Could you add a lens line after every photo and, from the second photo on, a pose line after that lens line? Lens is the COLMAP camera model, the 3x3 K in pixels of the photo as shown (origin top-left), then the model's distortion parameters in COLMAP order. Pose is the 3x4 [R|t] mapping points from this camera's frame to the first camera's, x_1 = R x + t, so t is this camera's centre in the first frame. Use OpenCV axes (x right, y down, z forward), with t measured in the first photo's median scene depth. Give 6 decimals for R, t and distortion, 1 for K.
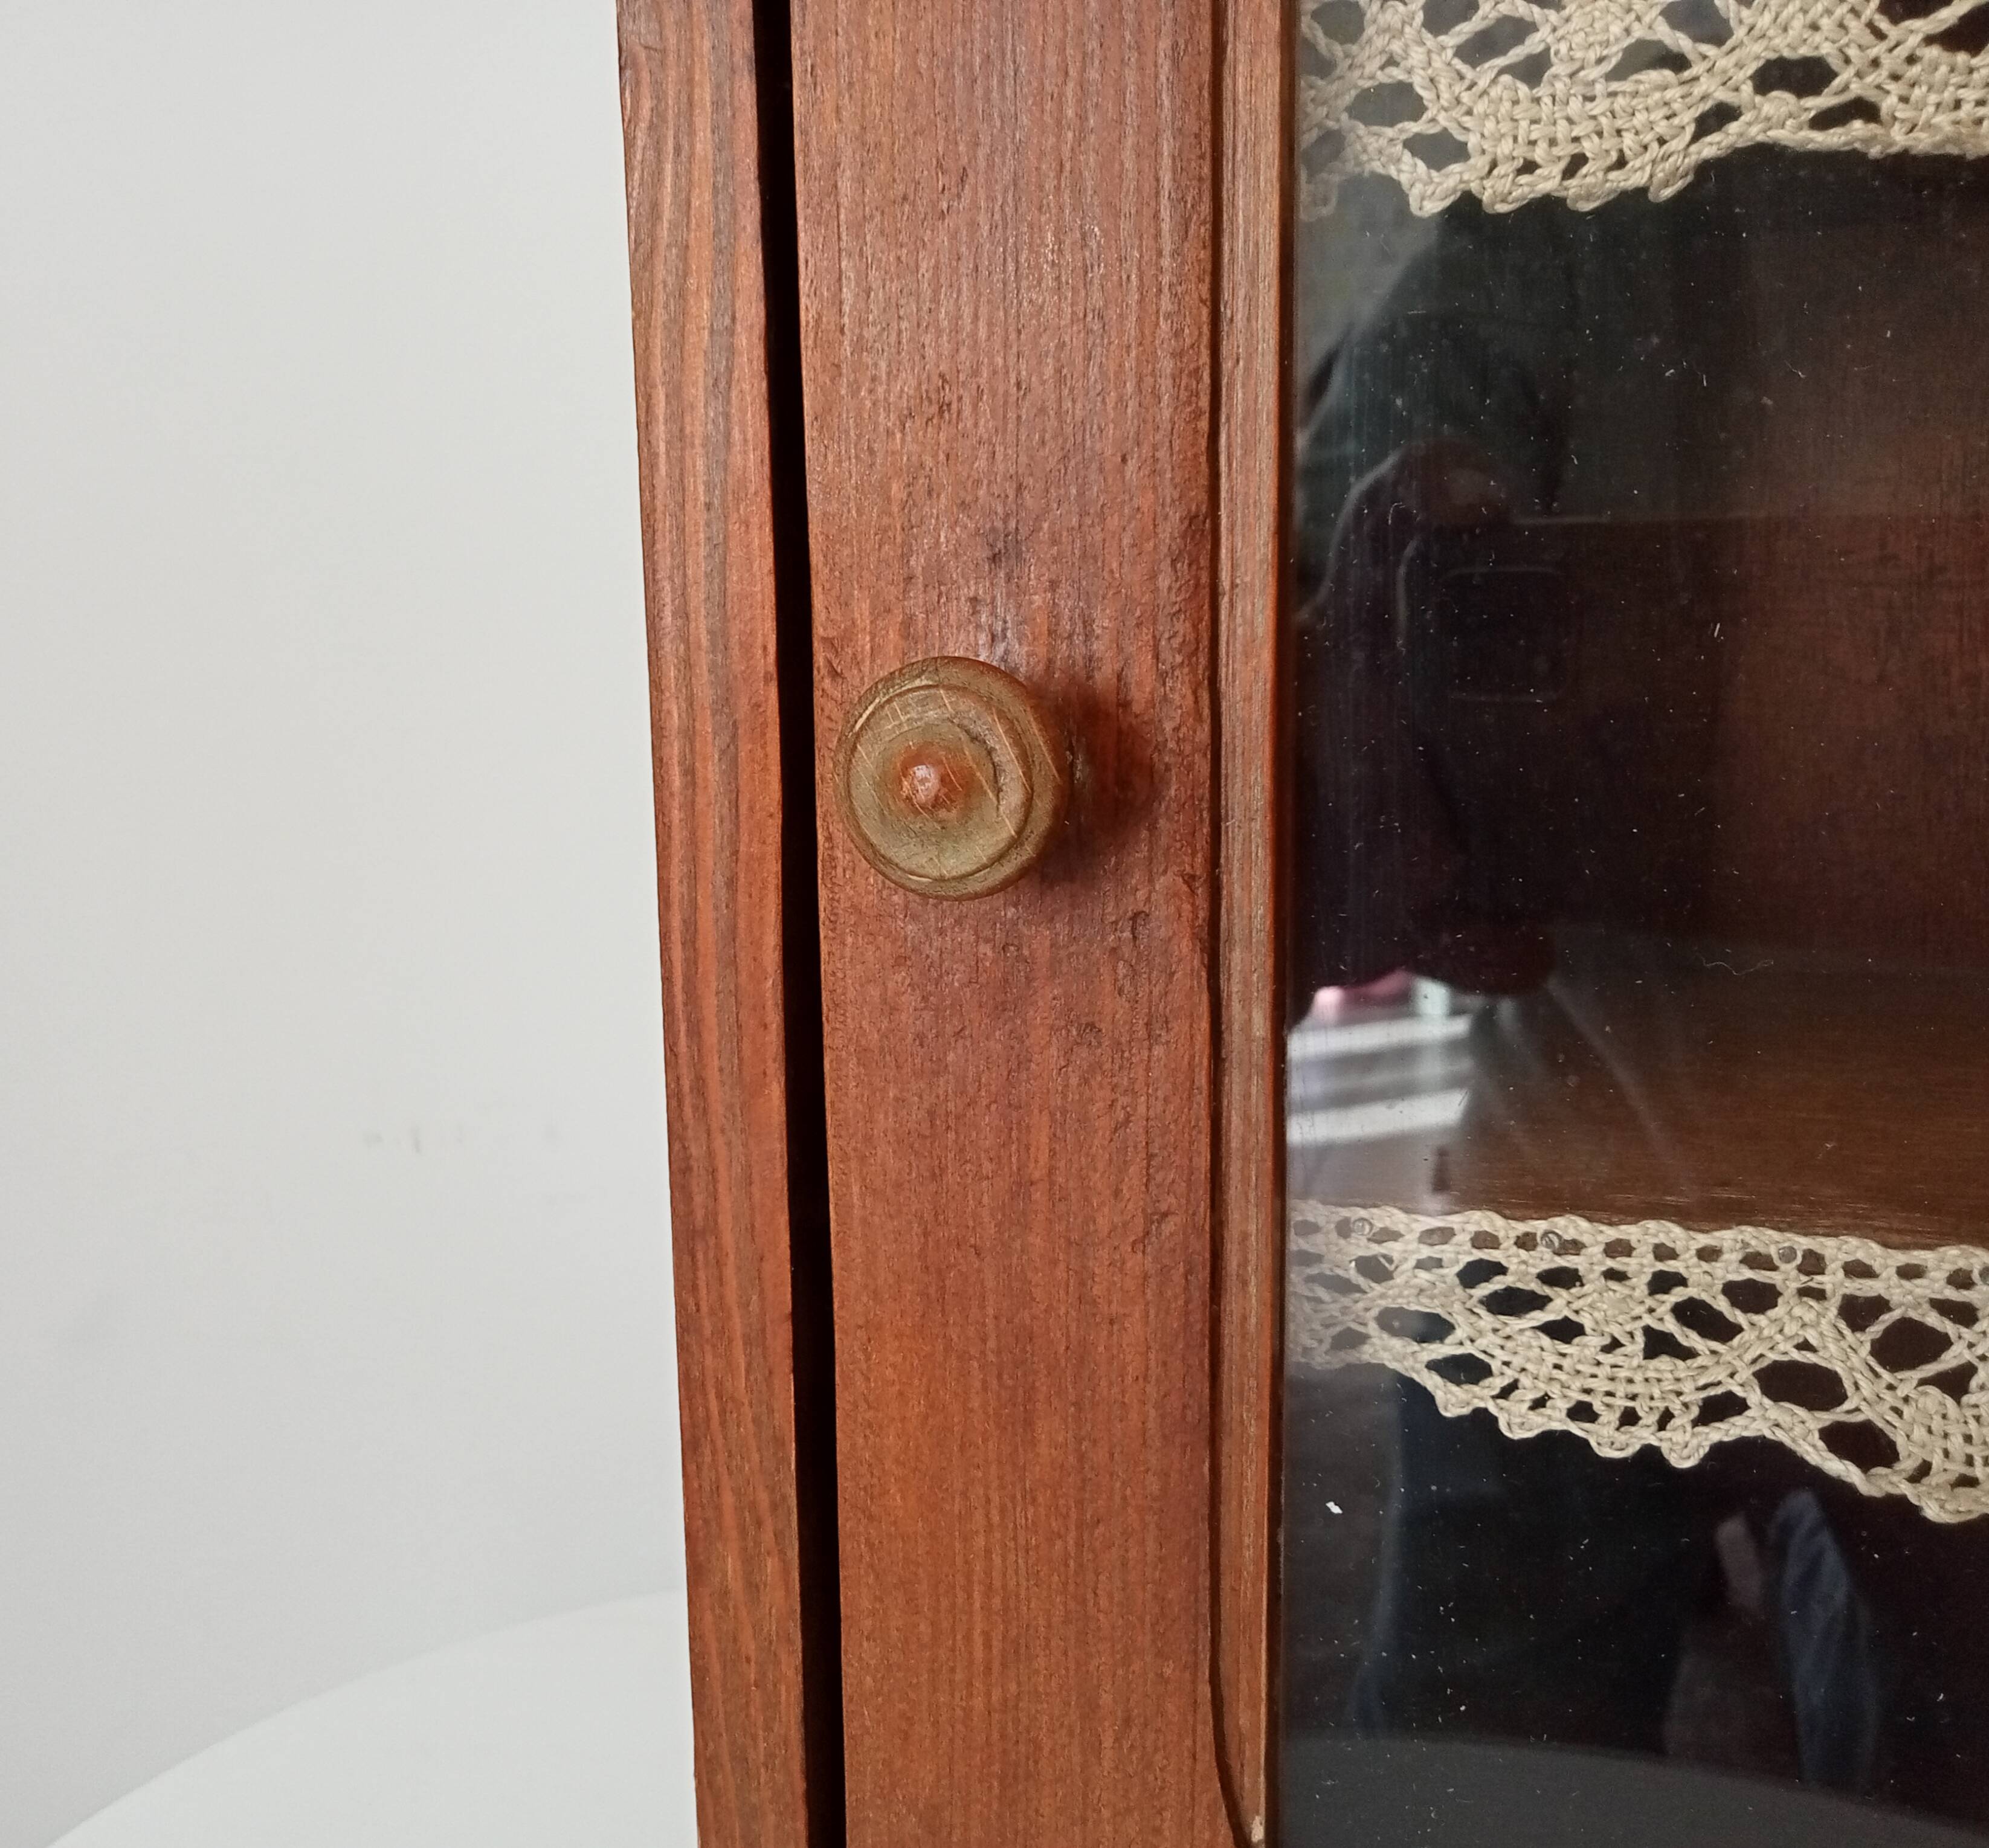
lens RADIAL K [[1849.5, 0, 787.2], [0, 1849.5, 935.0], [0, 0, 1]] dist [-0.001893, -0.002574]
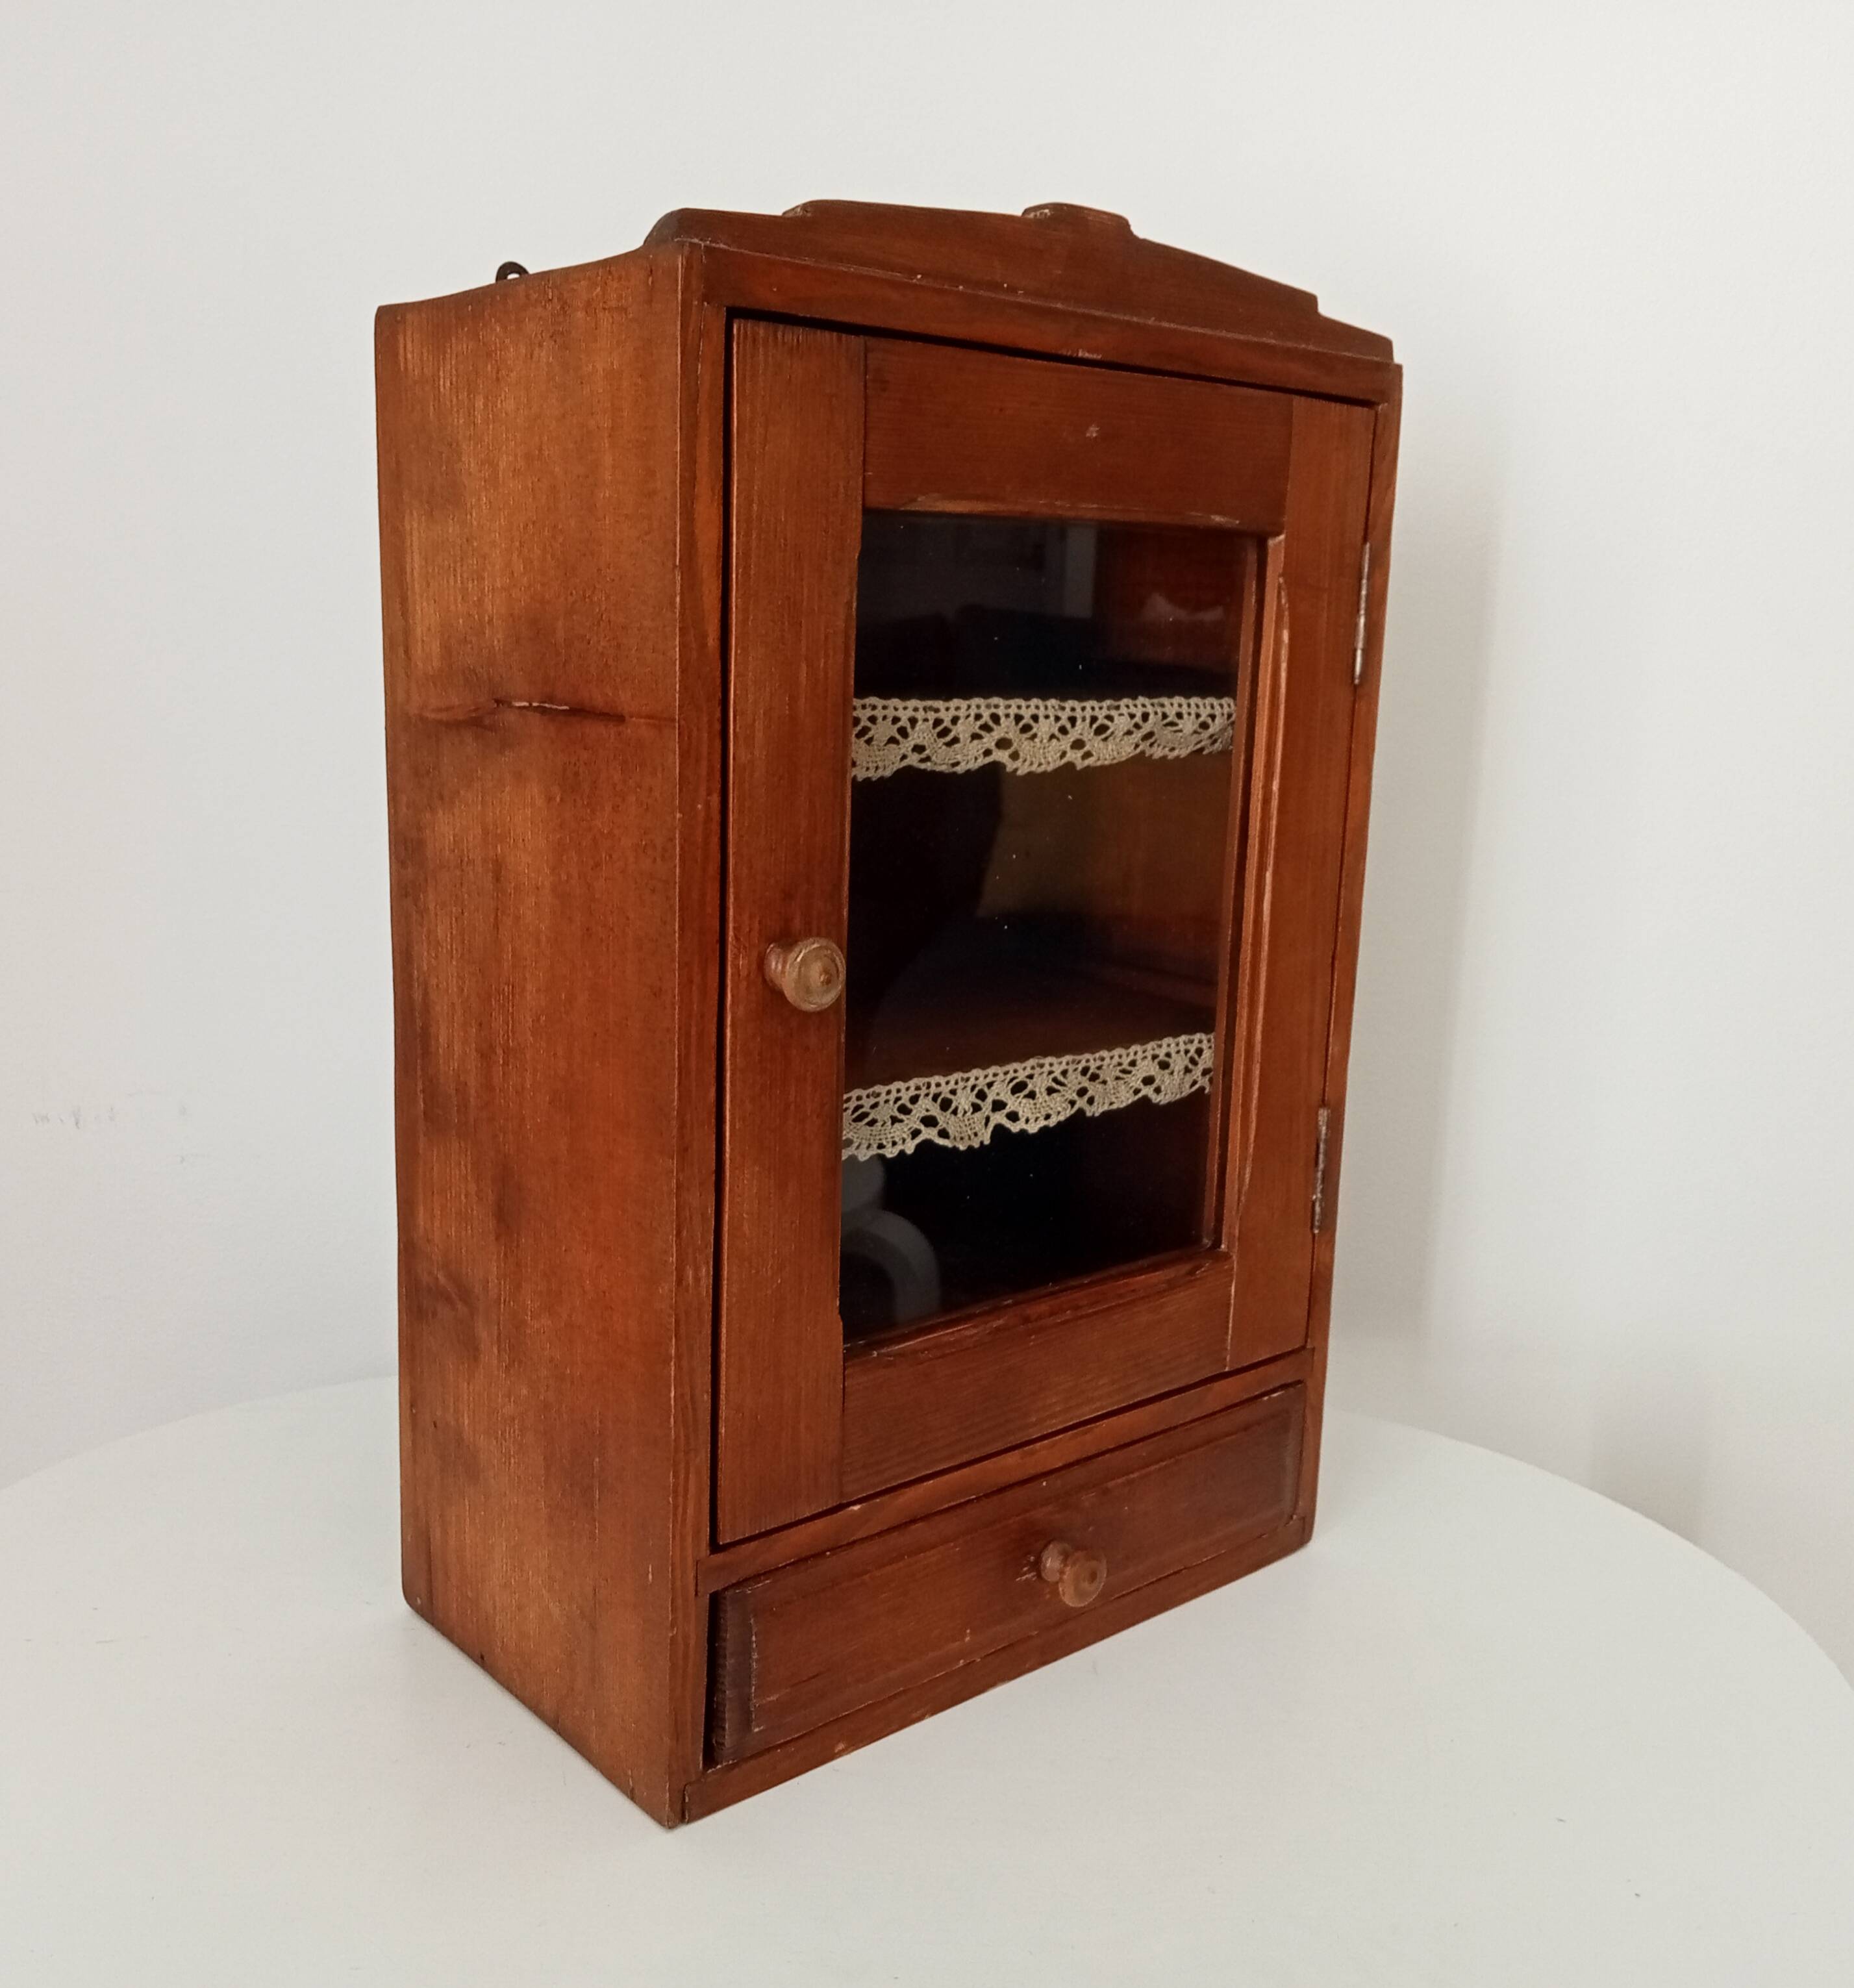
lens RADIAL K [[2097.5, 0, 927.0], [0, 2097.5, 994.0], [0, 0, 1]] dist [0.017469, 0.002714]
pose [[0.467107, -0.123359, 0.875553, -2.700505], [0.087104, 0.991823, 0.093270, -0.336209], [-0.879900, 0.032697, 0.474033, -0.798377]]
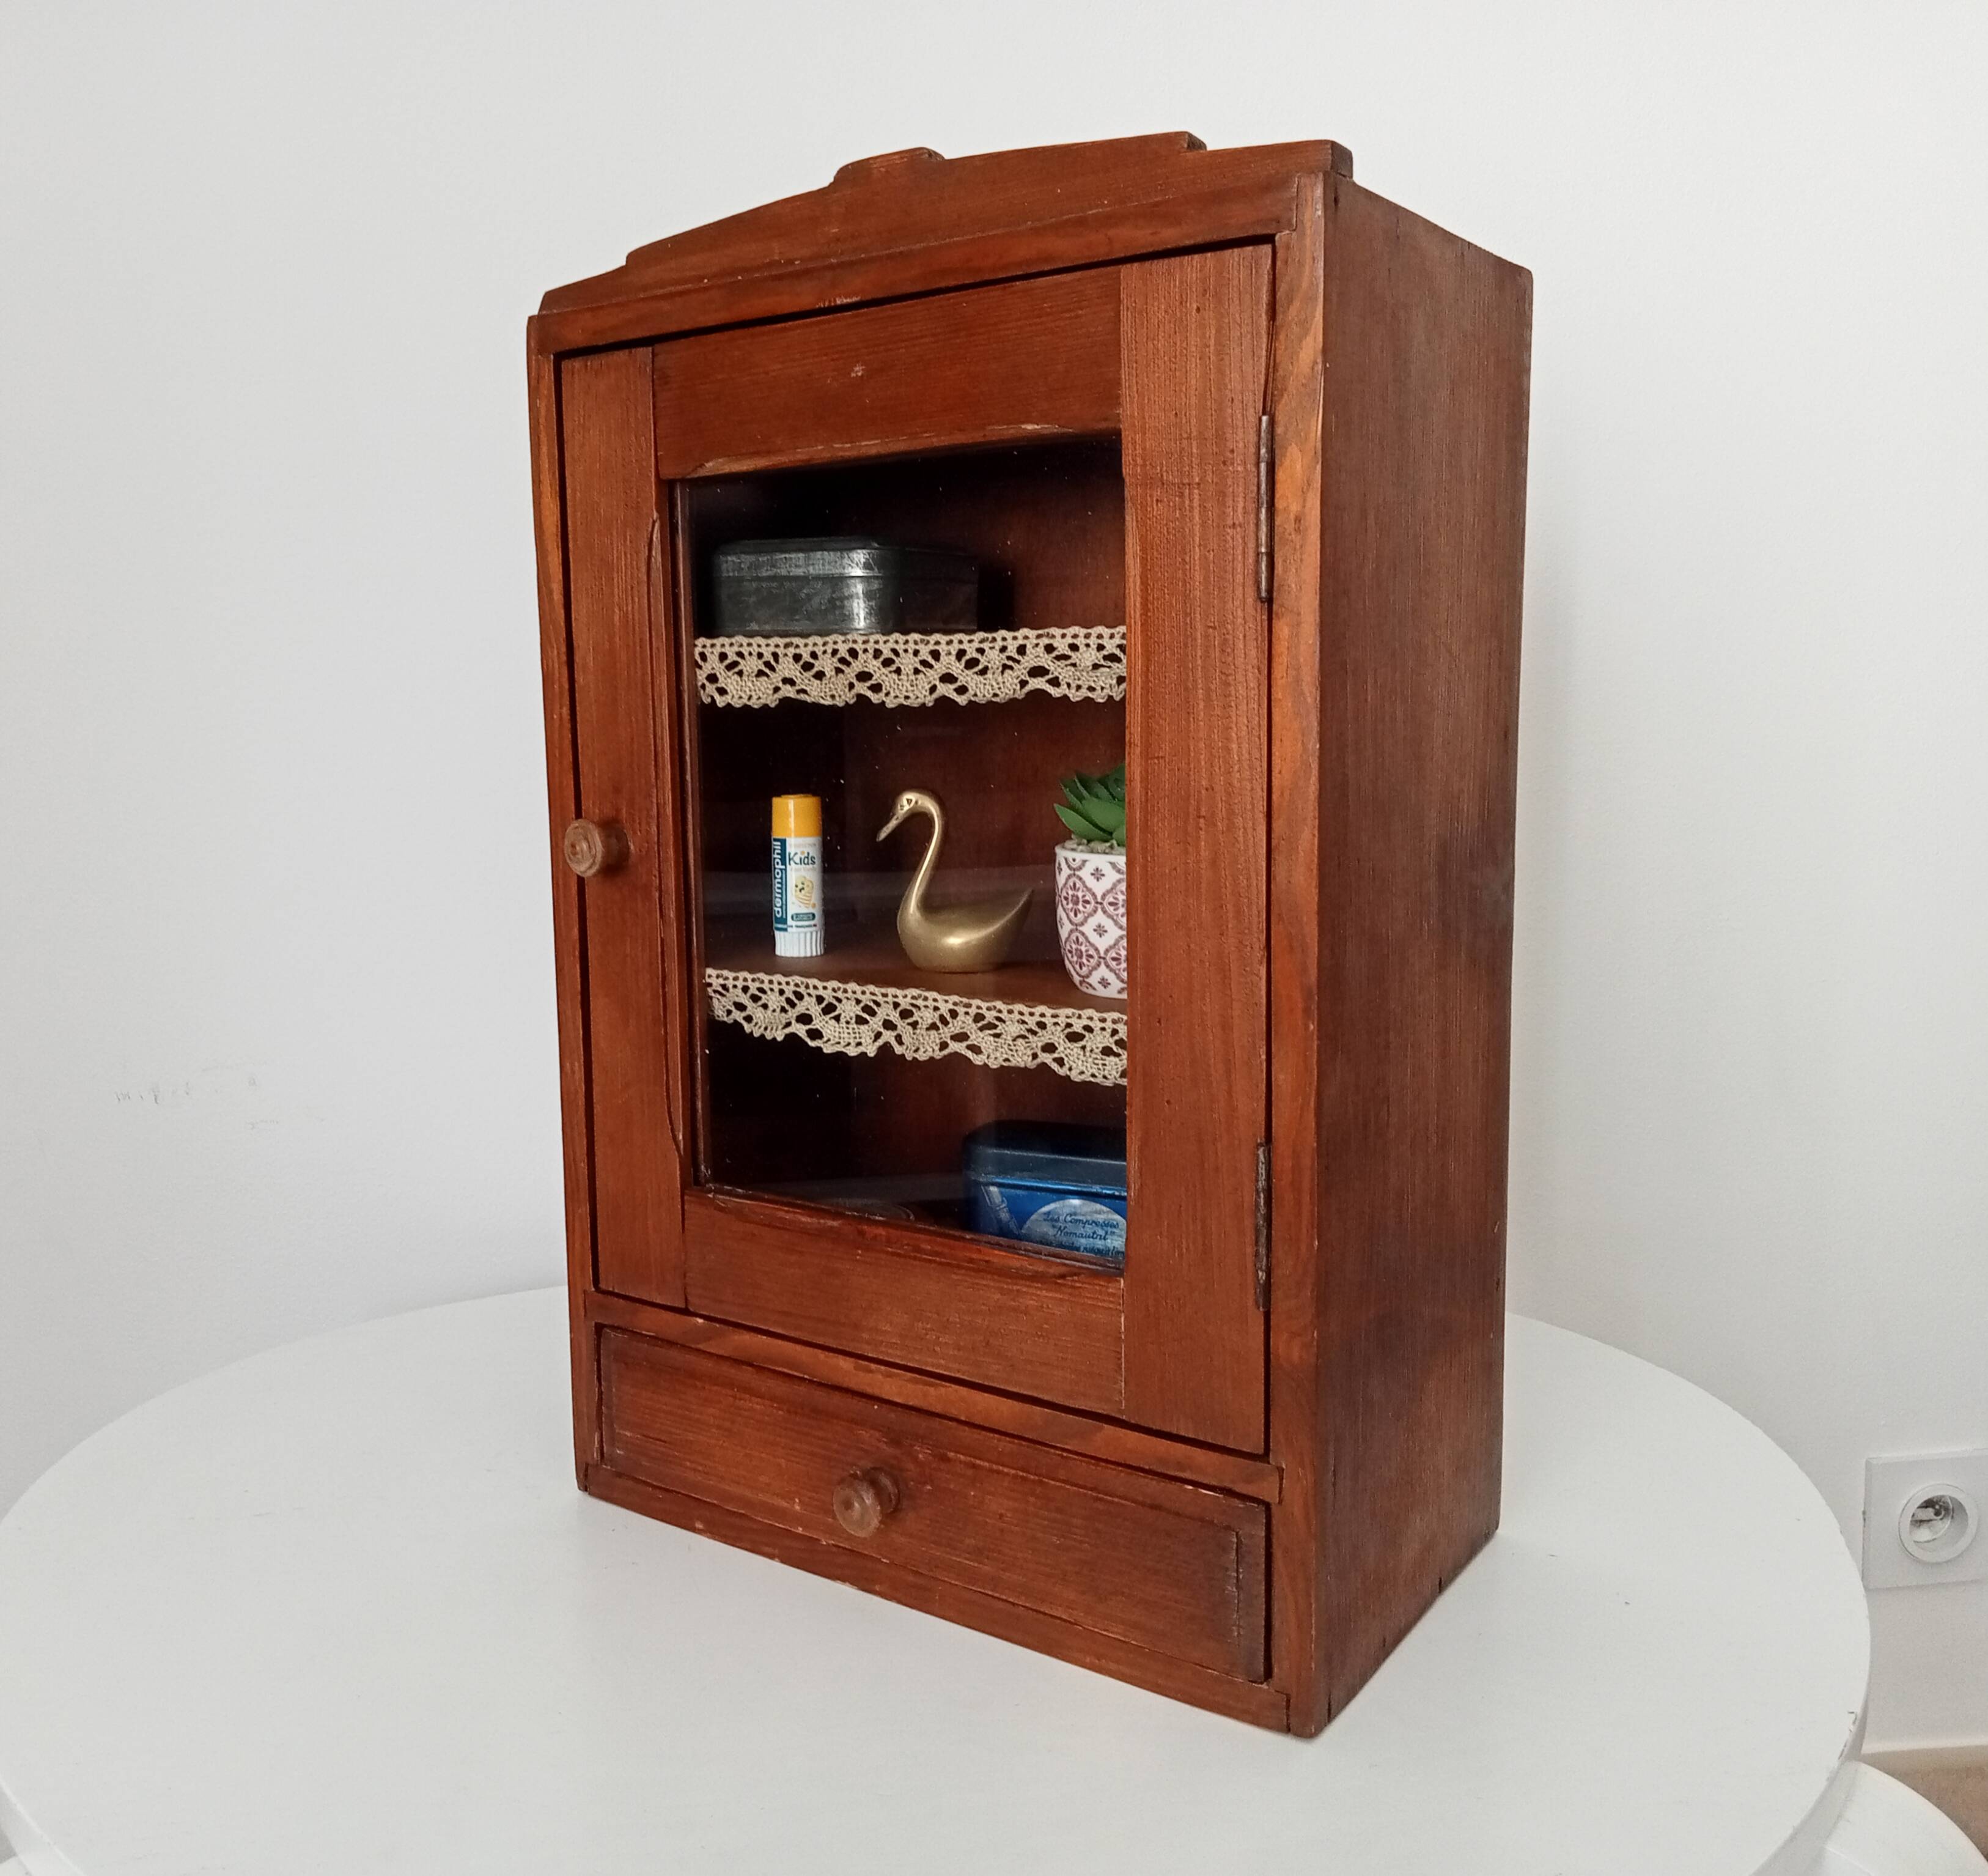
lens RADIAL K [[1914.0, 0, 792.8], [0, 1914.0, 927.1], [0, 0, 1]] dist [0.021976, 0.006023]
pose [[0.948943, 0.048679, -0.311670, 1.677622], [-0.051494, 0.998673, -0.000802, 0.060863], [0.311217, 0.016810, 0.950190, -2.619689]]
